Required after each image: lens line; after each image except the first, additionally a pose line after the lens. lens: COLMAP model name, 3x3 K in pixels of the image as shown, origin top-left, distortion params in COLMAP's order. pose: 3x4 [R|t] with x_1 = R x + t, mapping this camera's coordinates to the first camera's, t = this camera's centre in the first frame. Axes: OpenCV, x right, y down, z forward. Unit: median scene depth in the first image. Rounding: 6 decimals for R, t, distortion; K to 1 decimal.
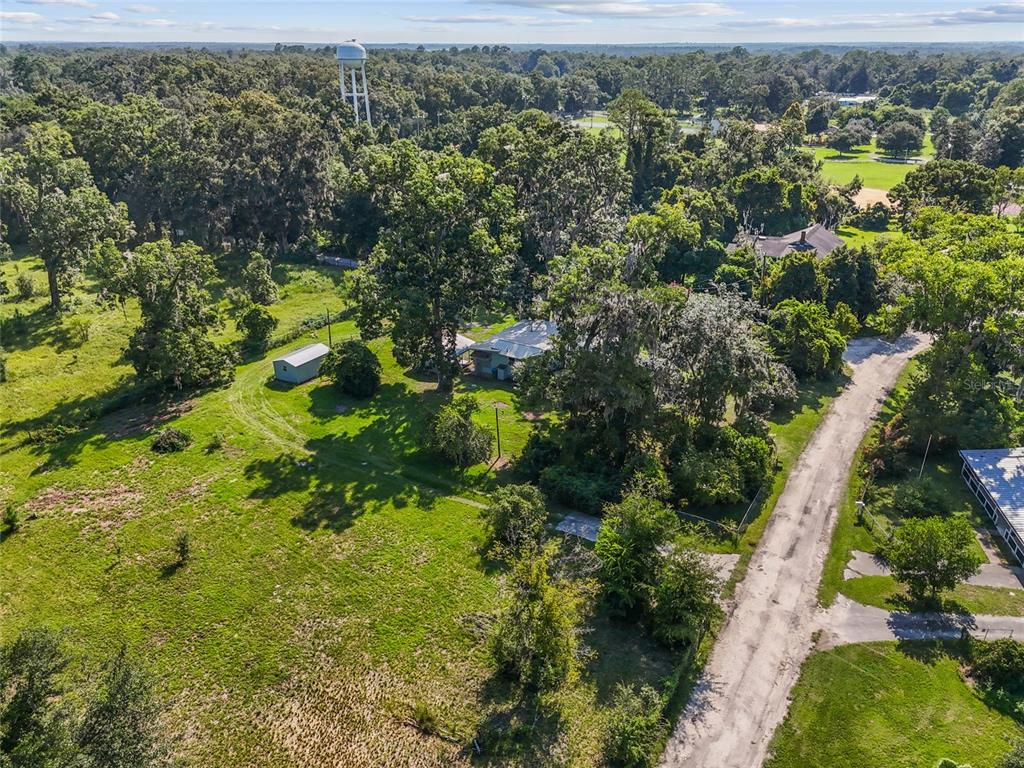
lens RADIAL K [[740.8, 0, 512.0], [0, 740.8, 384.0], [0, 0, 1]] dist [0.106874, -0.121878]
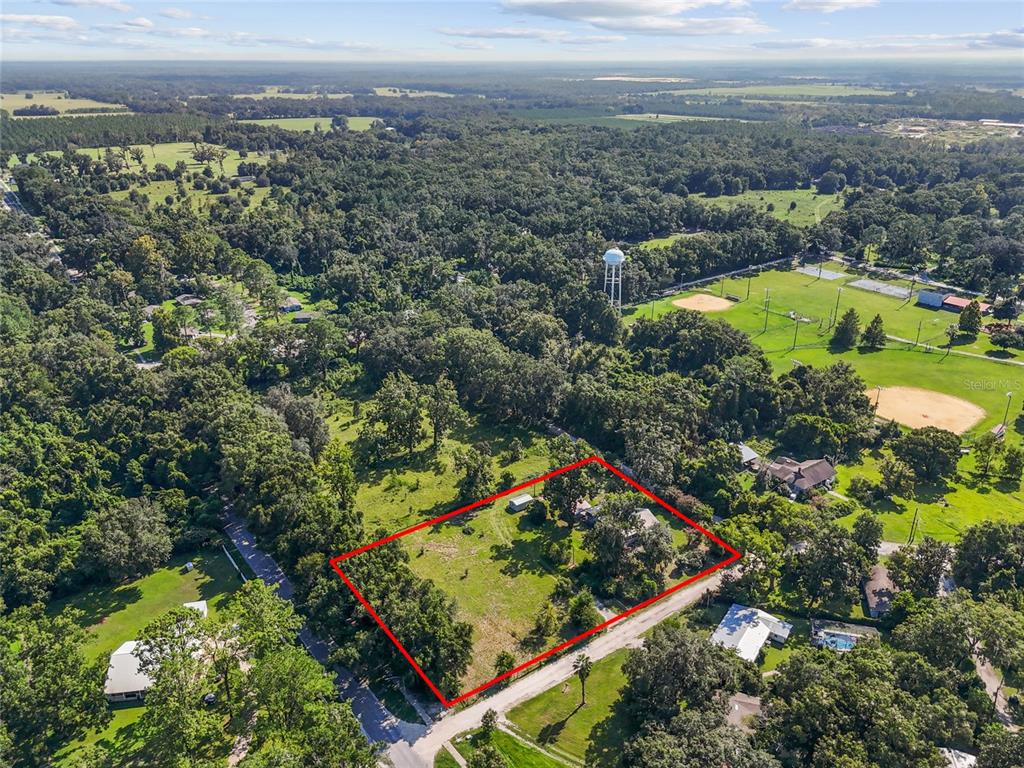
lens RADIAL K [[740.8, 0, 512.0], [0, 740.8, 384.0], [0, 0, 1]] dist [0.106874, -0.121878]
pose [[0.916966, 0.149604, -0.369854, 0.670406], [-0.160870, 0.986976, 0.000387, -0.504544], [0.365095, 0.059143, 0.929090, -1.621936]]
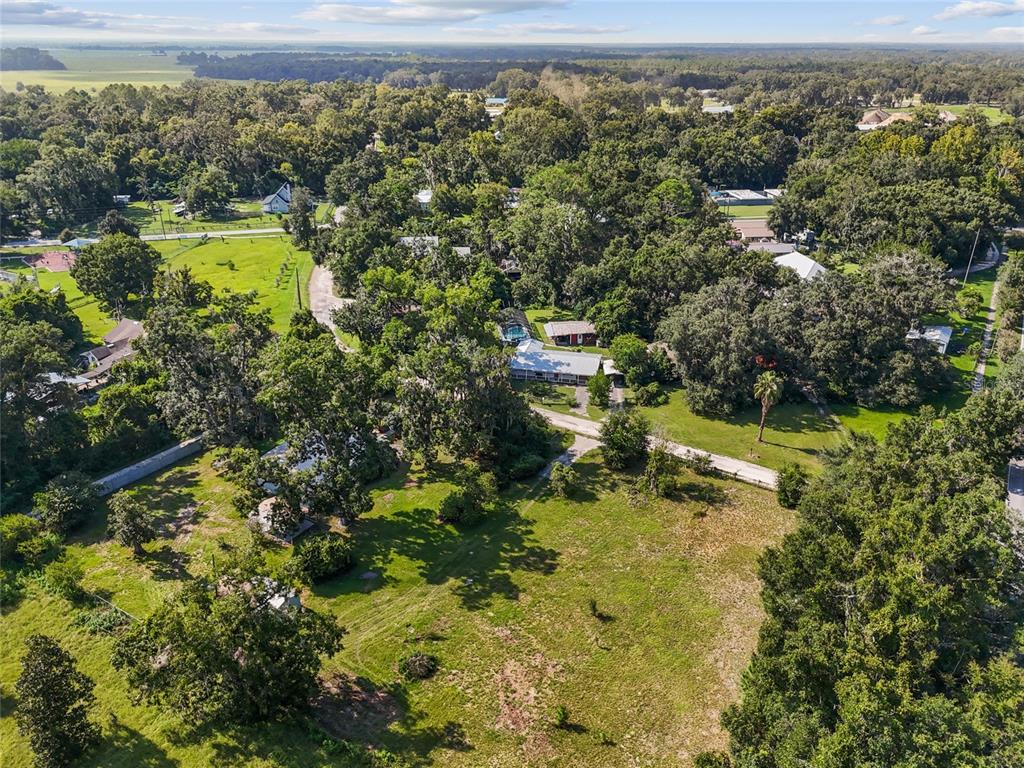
lens RADIAL K [[740.8, 0, 512.0], [0, 740.8, 384.0], [0, 0, 1]] dist [0.106874, -0.121878]
pose [[0.044129, -0.397931, 0.916353, -1.258803], [0.424244, 0.837898, 0.343431, -0.552796], [-0.904472, 0.373602, 0.205796, 0.546744]]
